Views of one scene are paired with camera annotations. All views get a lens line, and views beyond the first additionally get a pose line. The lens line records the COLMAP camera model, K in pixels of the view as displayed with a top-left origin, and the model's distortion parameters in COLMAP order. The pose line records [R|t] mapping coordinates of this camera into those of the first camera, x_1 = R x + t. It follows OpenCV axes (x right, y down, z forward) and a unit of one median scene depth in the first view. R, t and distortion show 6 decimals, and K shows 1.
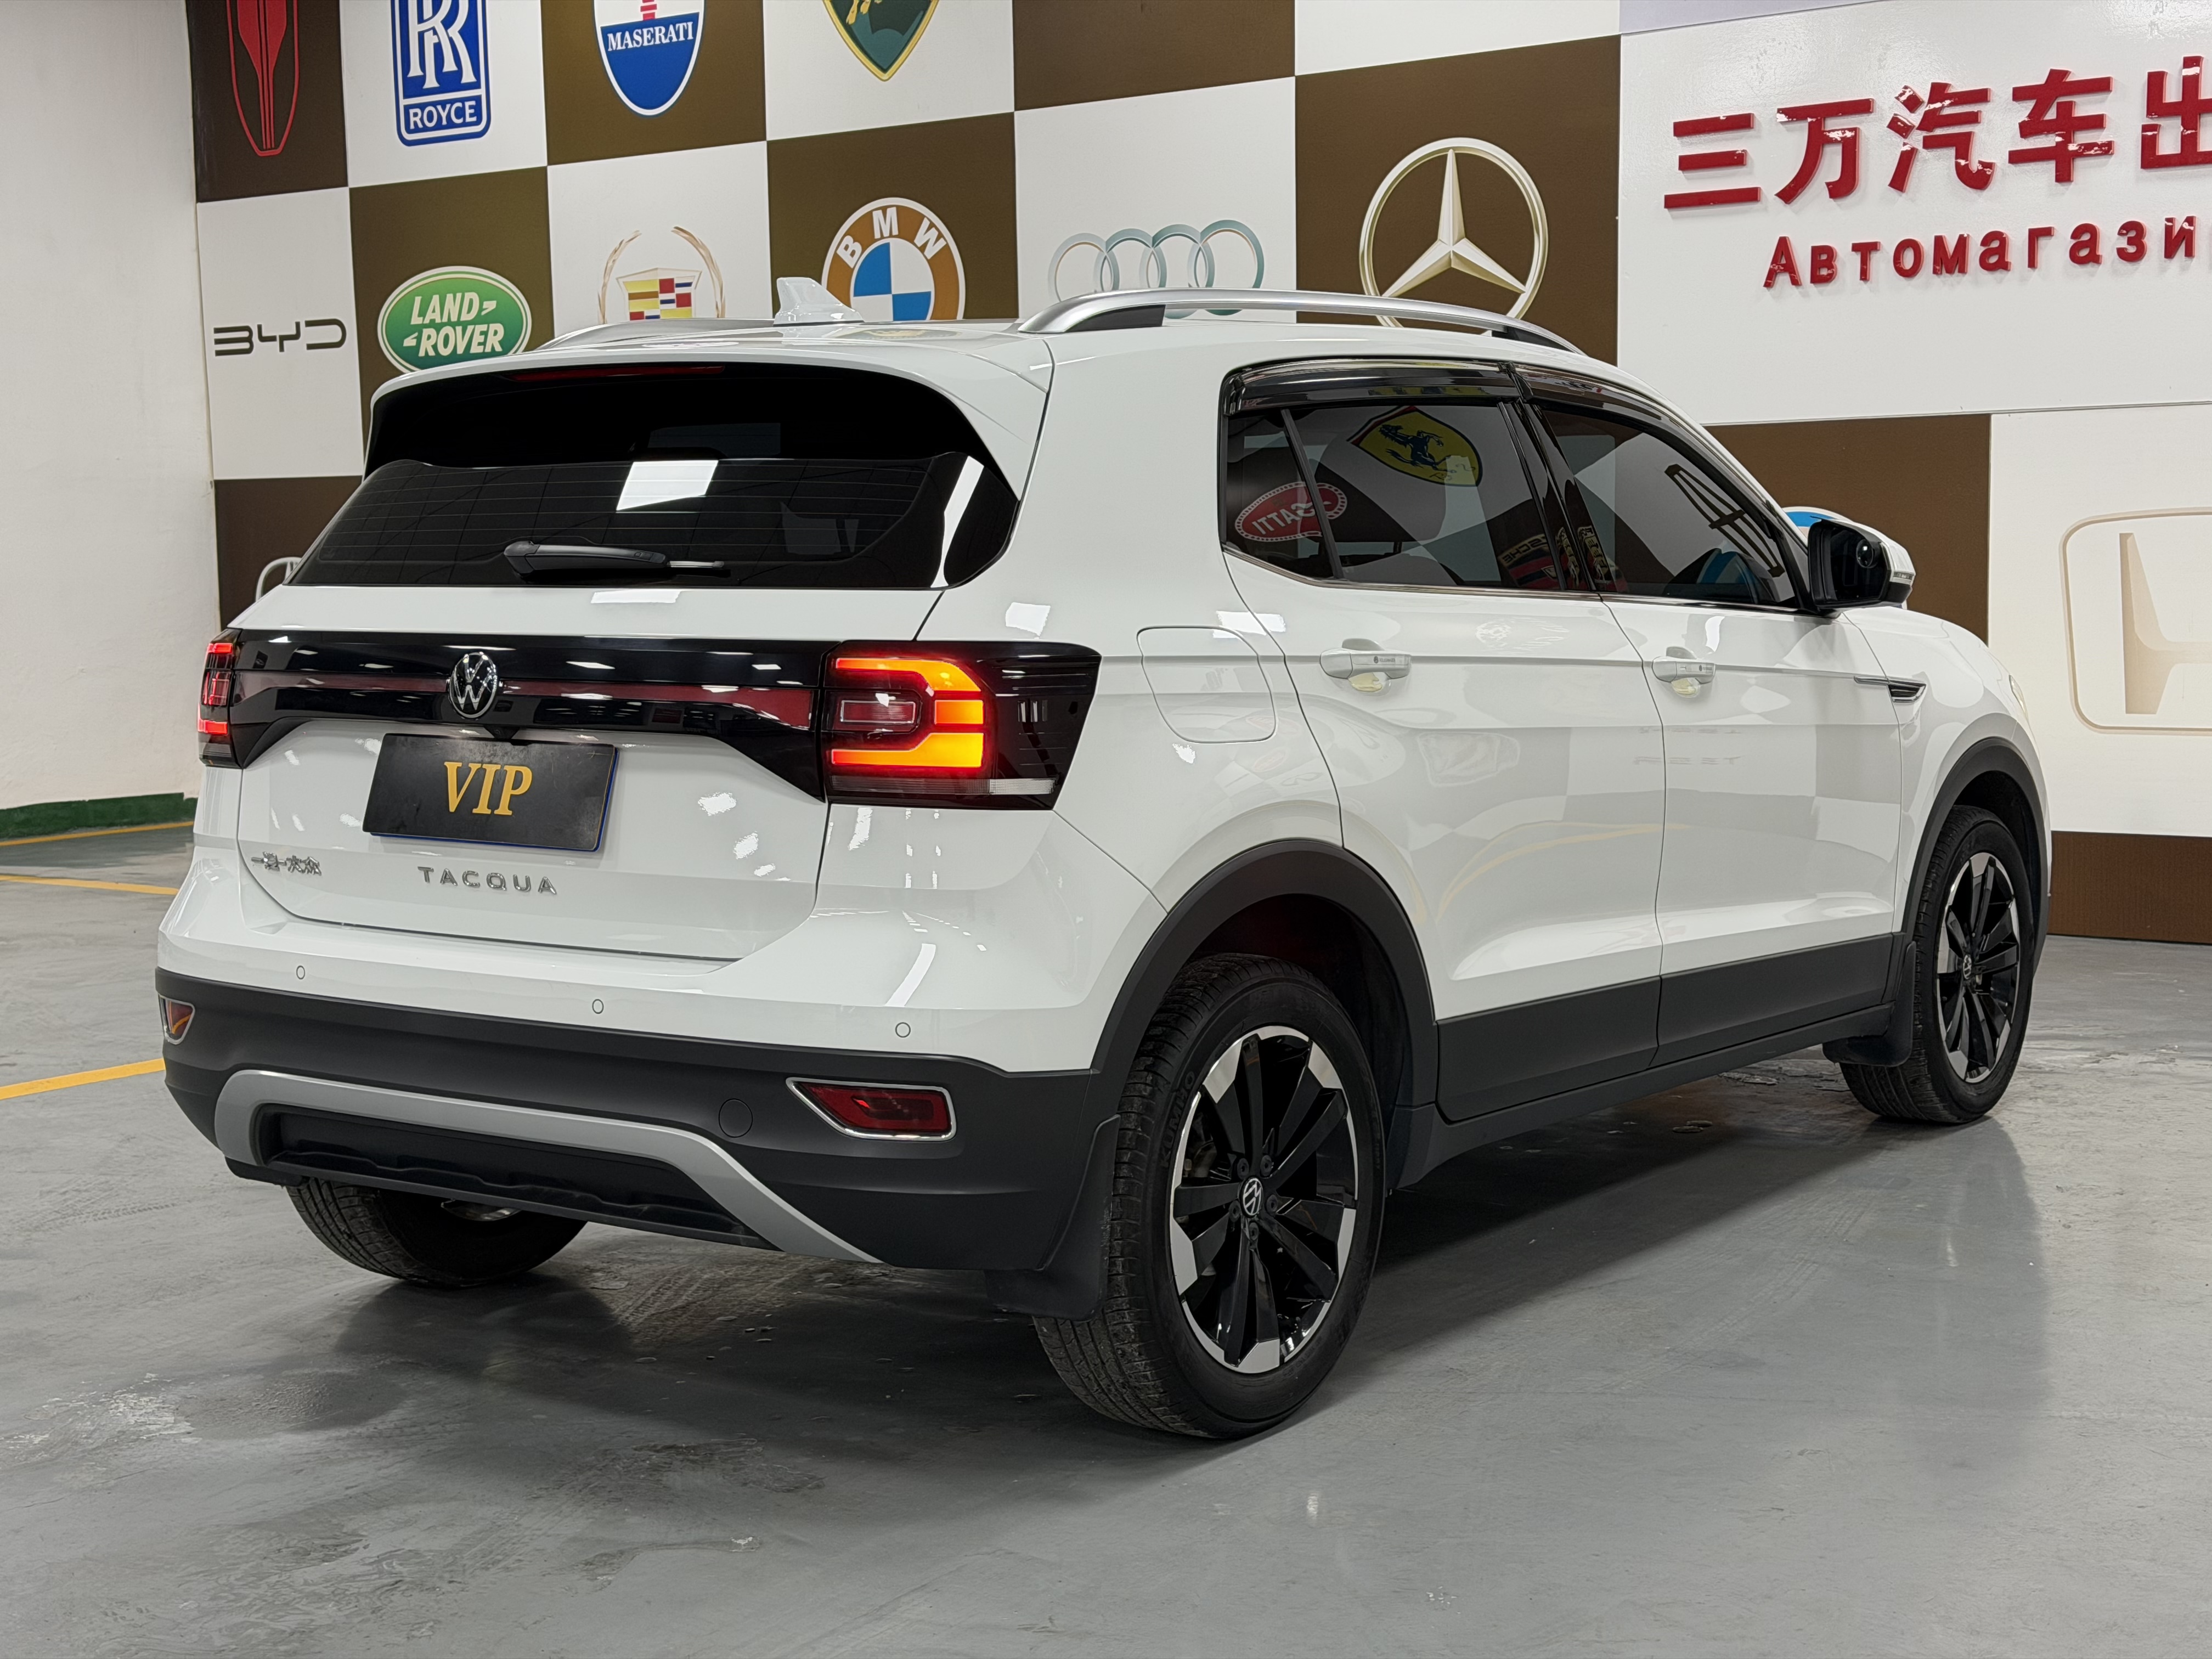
lens RADIAL K [[3054.5, 0, 1106.0], [0, 3054.5, 829.5], [0, 0, 1]] dist [0.213237, -0.506659]
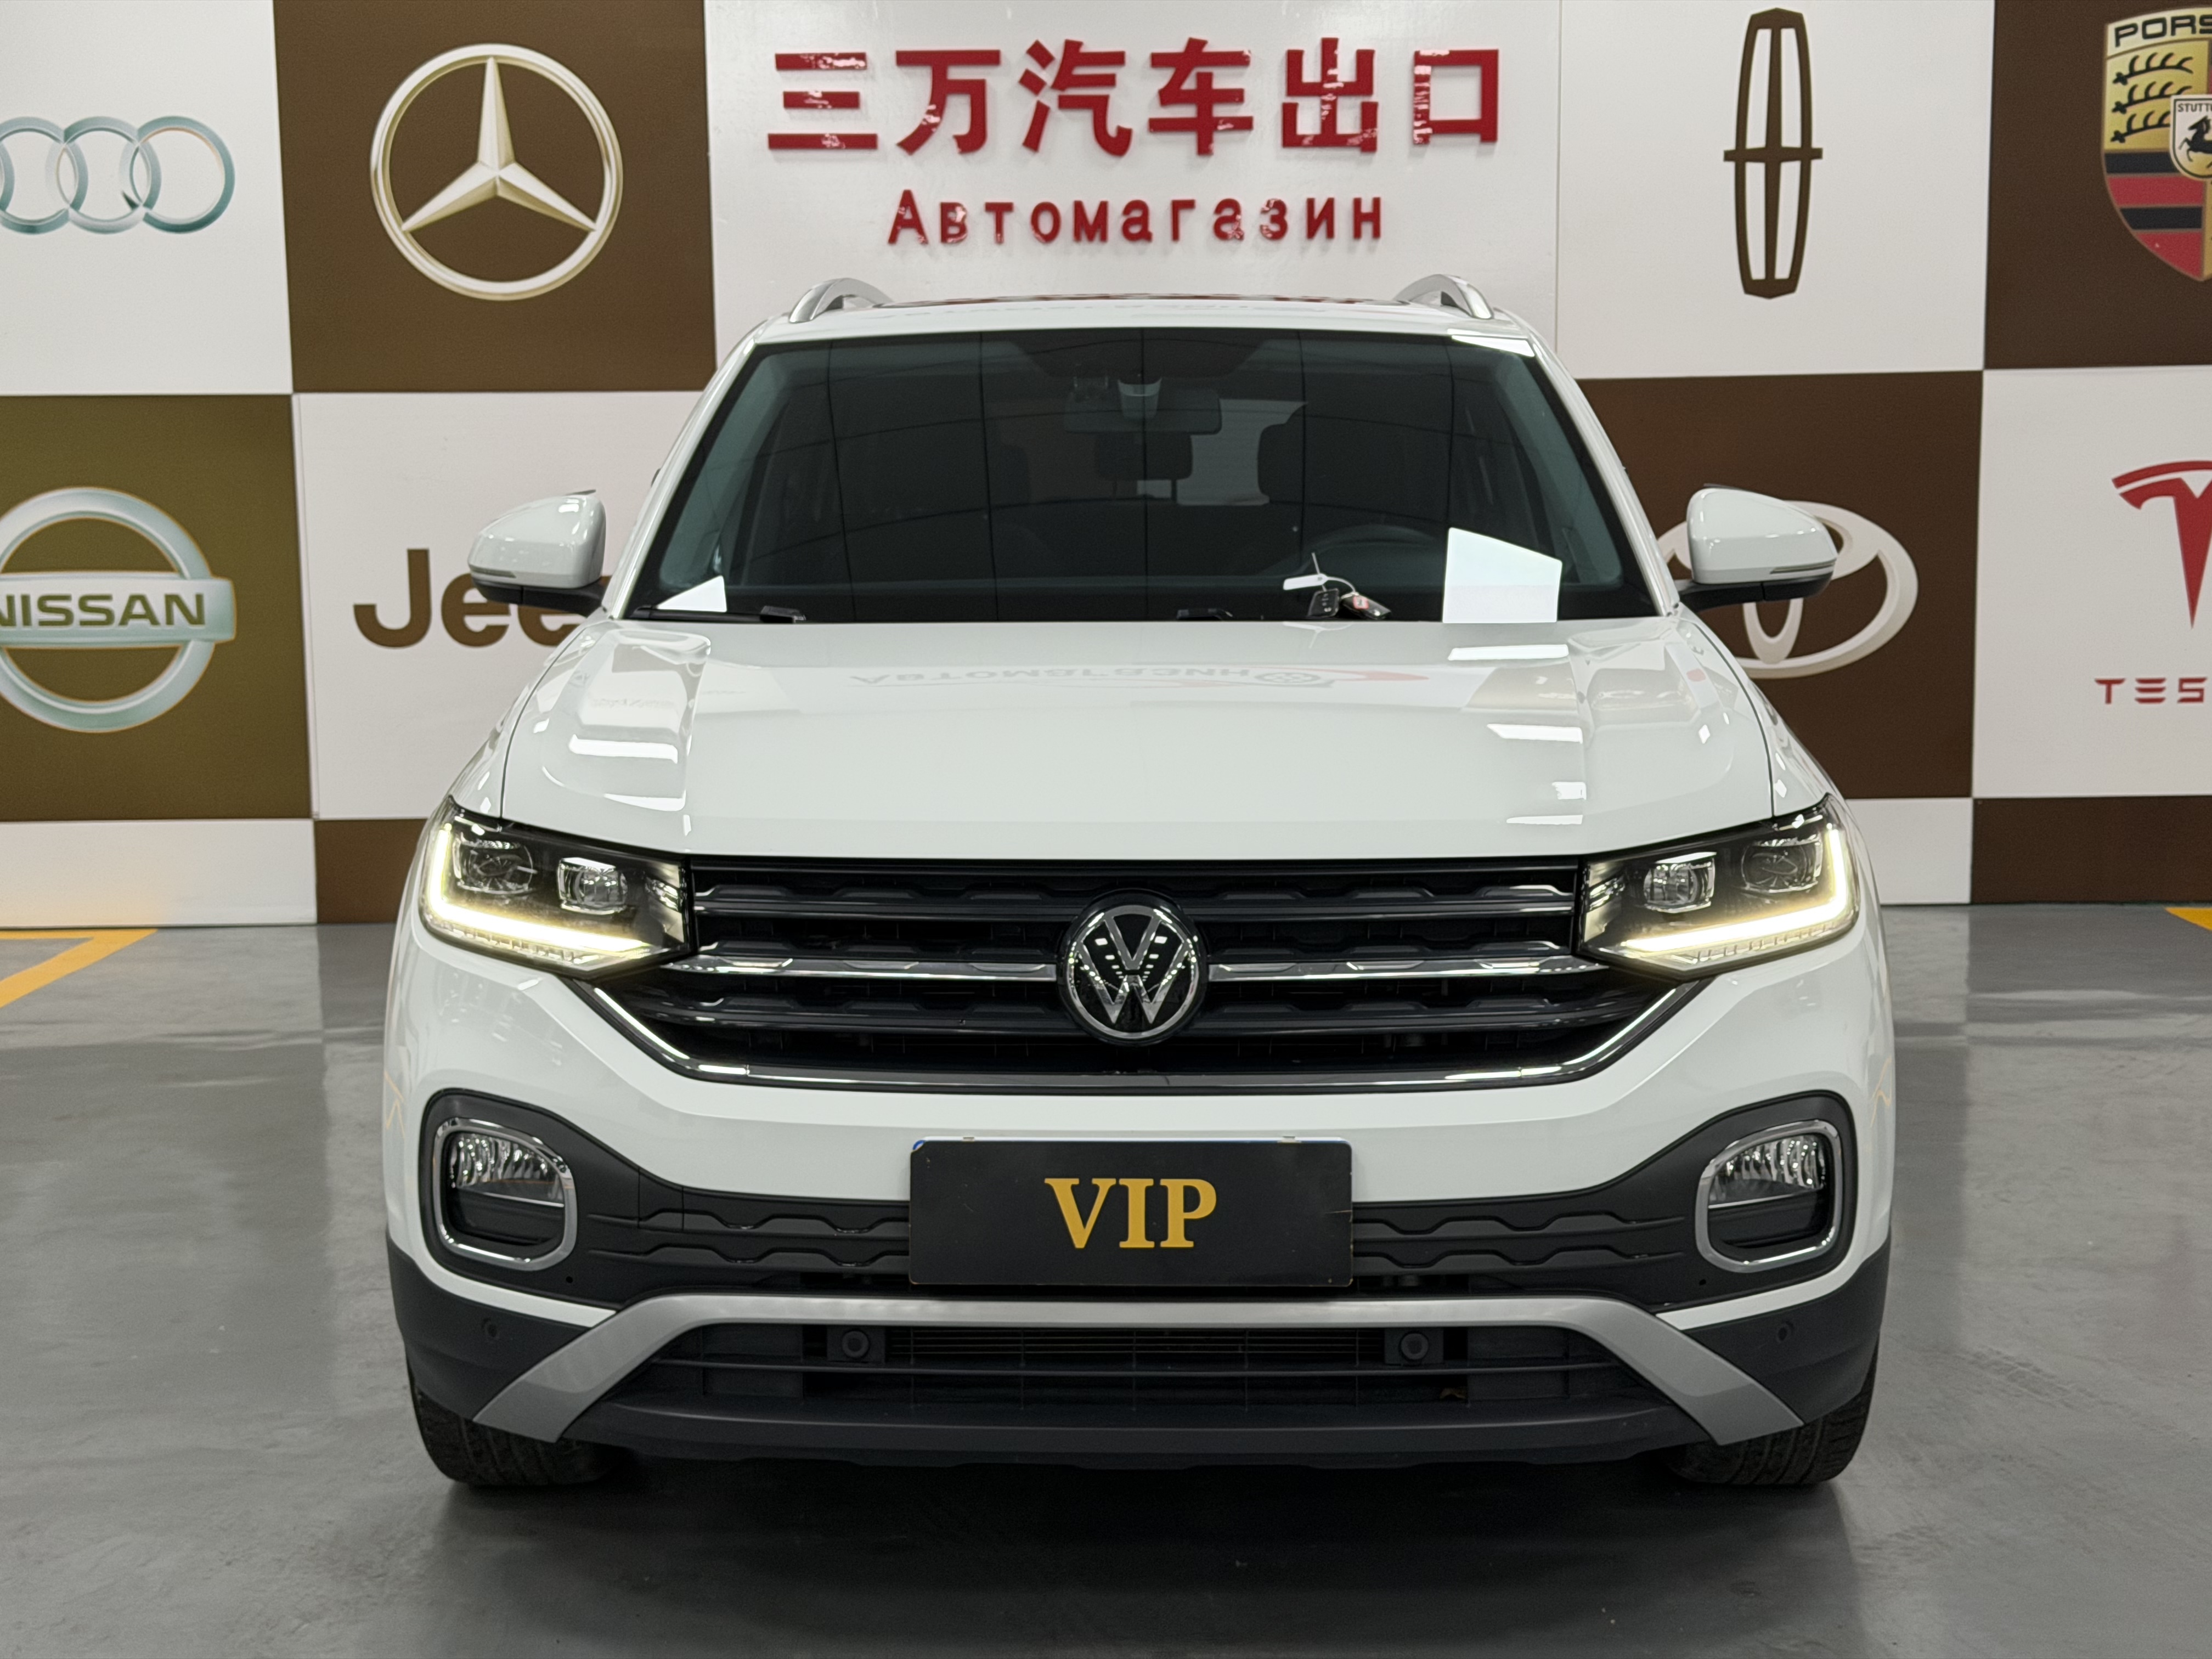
lens RADIAL K [[3054.5, 0, 1106.0], [0, 3054.5, 829.5], [0, 0, 1]] dist [0.213237, -0.506659]
pose [[0.805087, -0.059809, 0.590134, -0.302579], [0.056160, 0.998120, 0.024542, -0.018615], [-0.590493, 0.013383, 0.806932, 0.223031]]
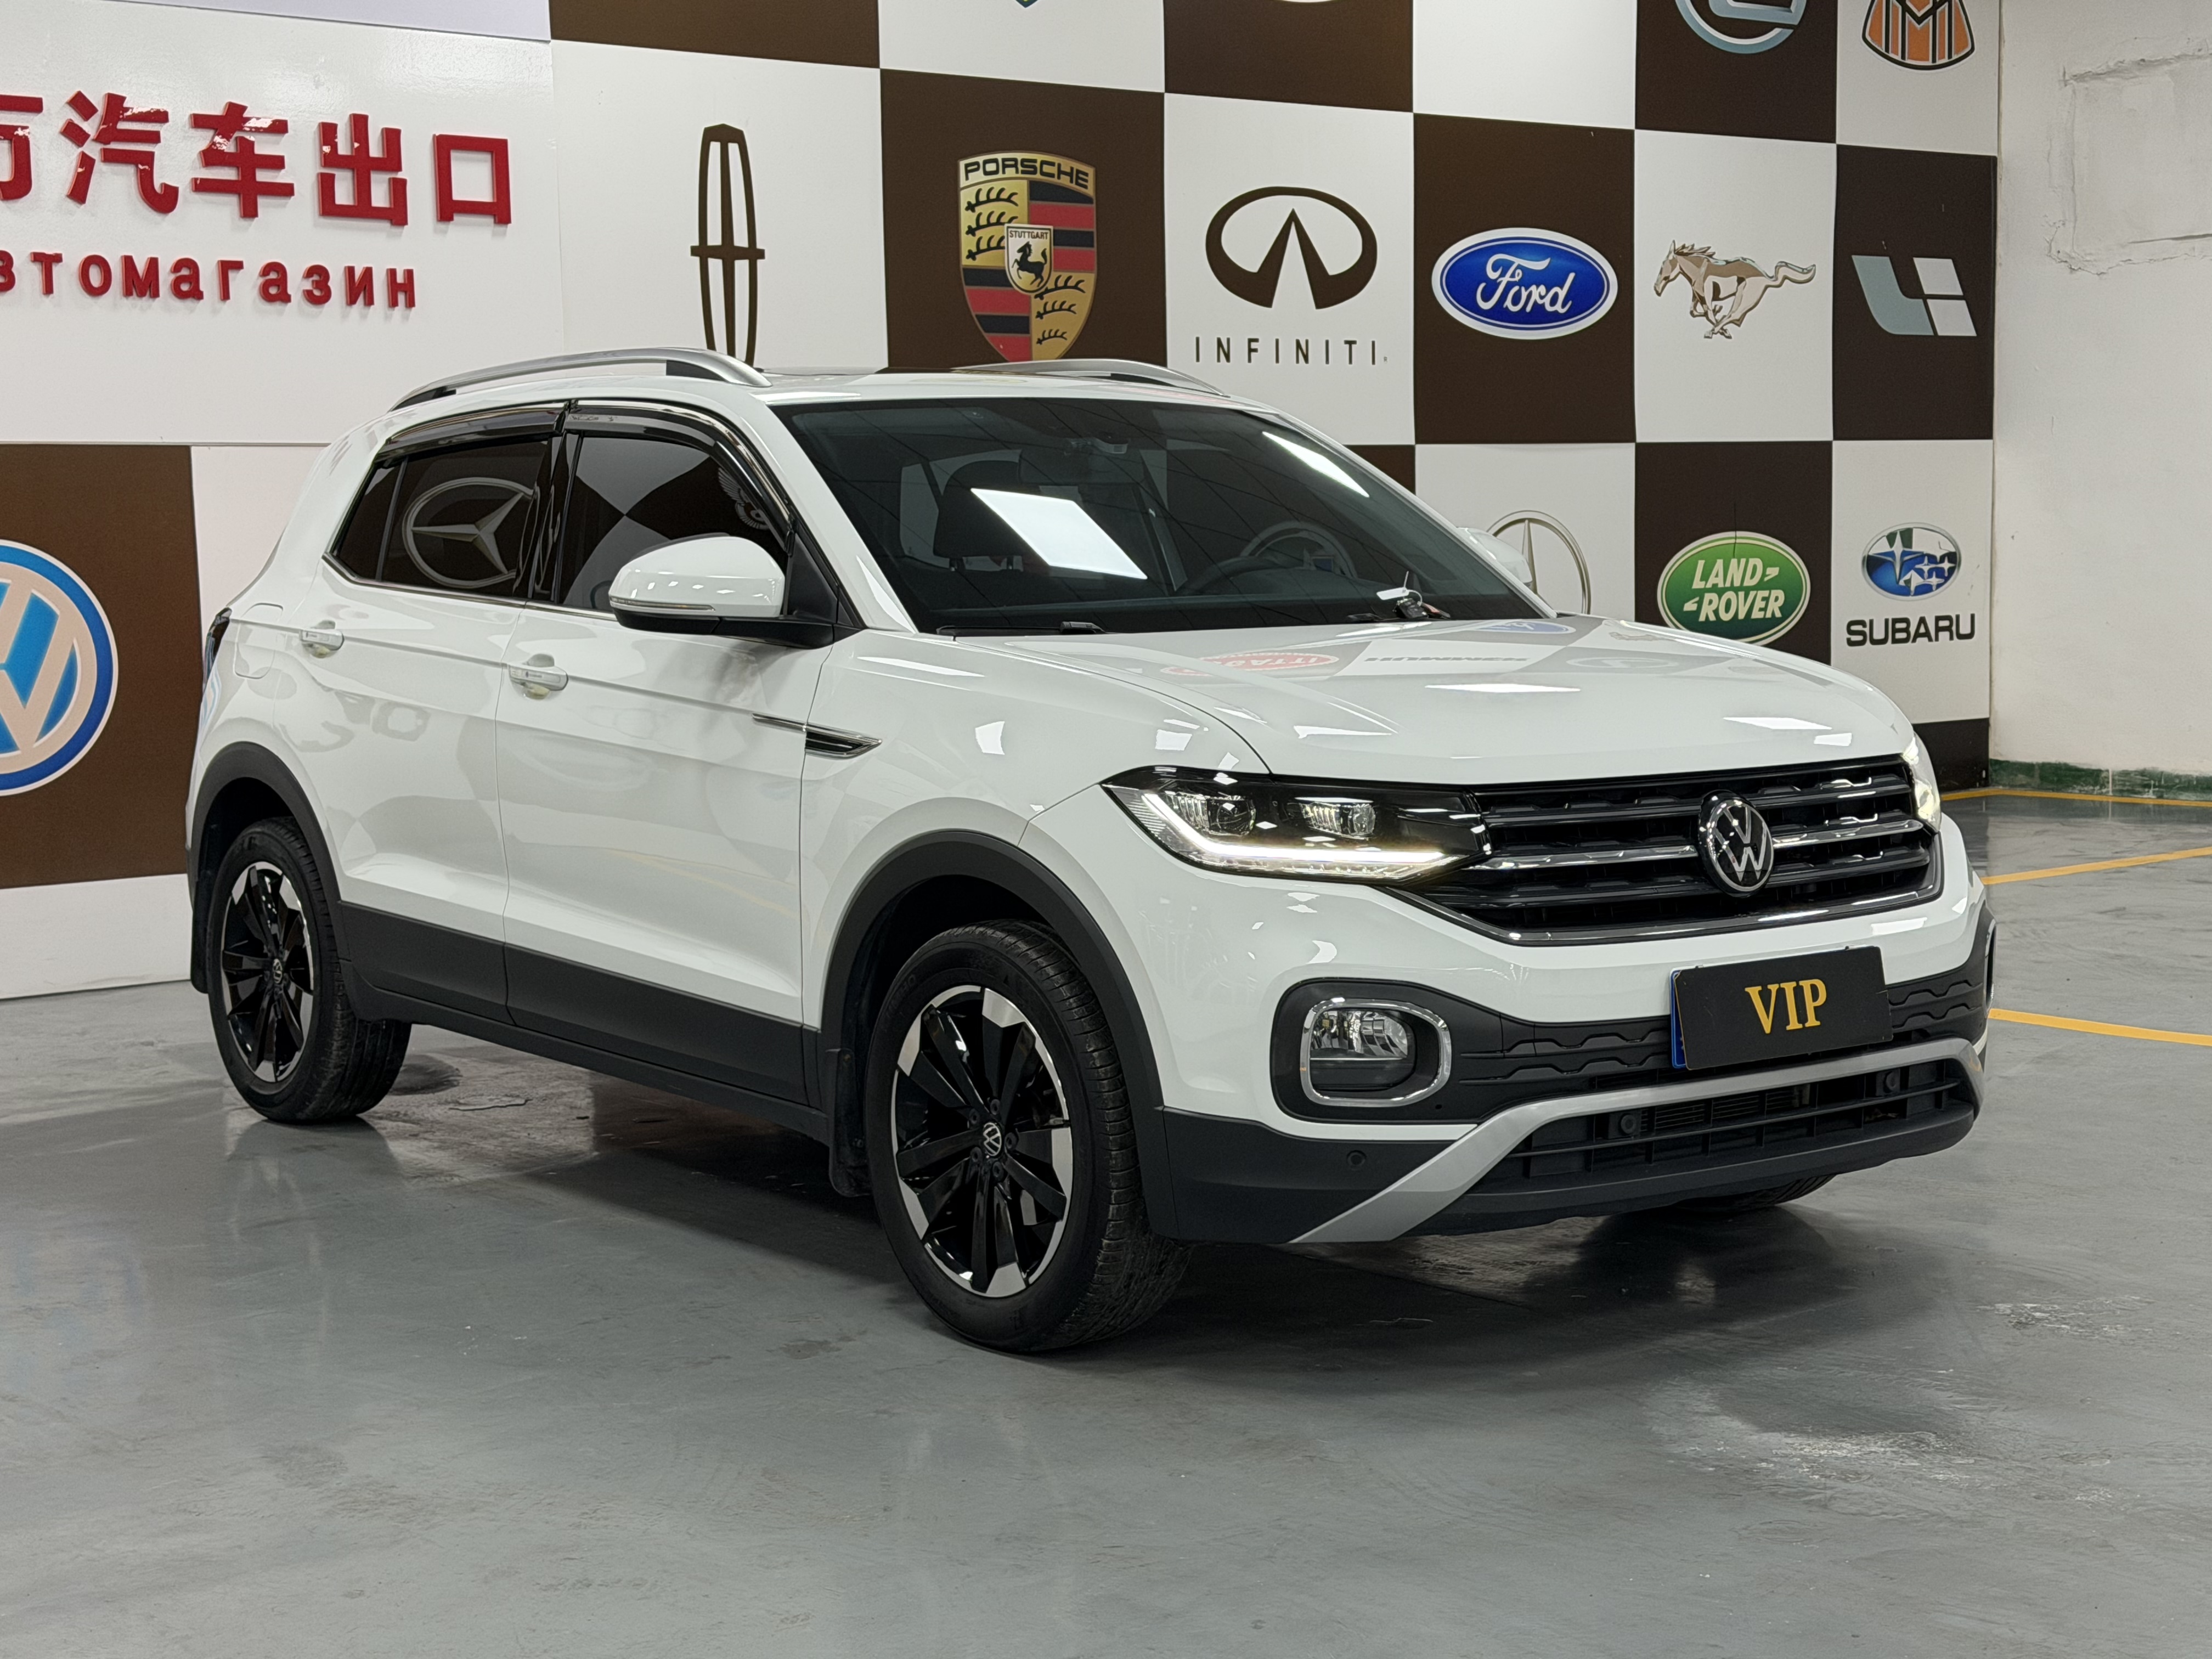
lens RADIAL K [[3269.3, 0, 1106.0], [0, 3269.3, 829.5], [0, 0, 1]] dist [0.192056, -0.390421]
pose [[0.260352, -0.077255, 0.962418, -0.644015], [0.110330, 0.992645, 0.049835, -0.034860], [-0.959189, 0.093209, 0.266961, 0.458495]]
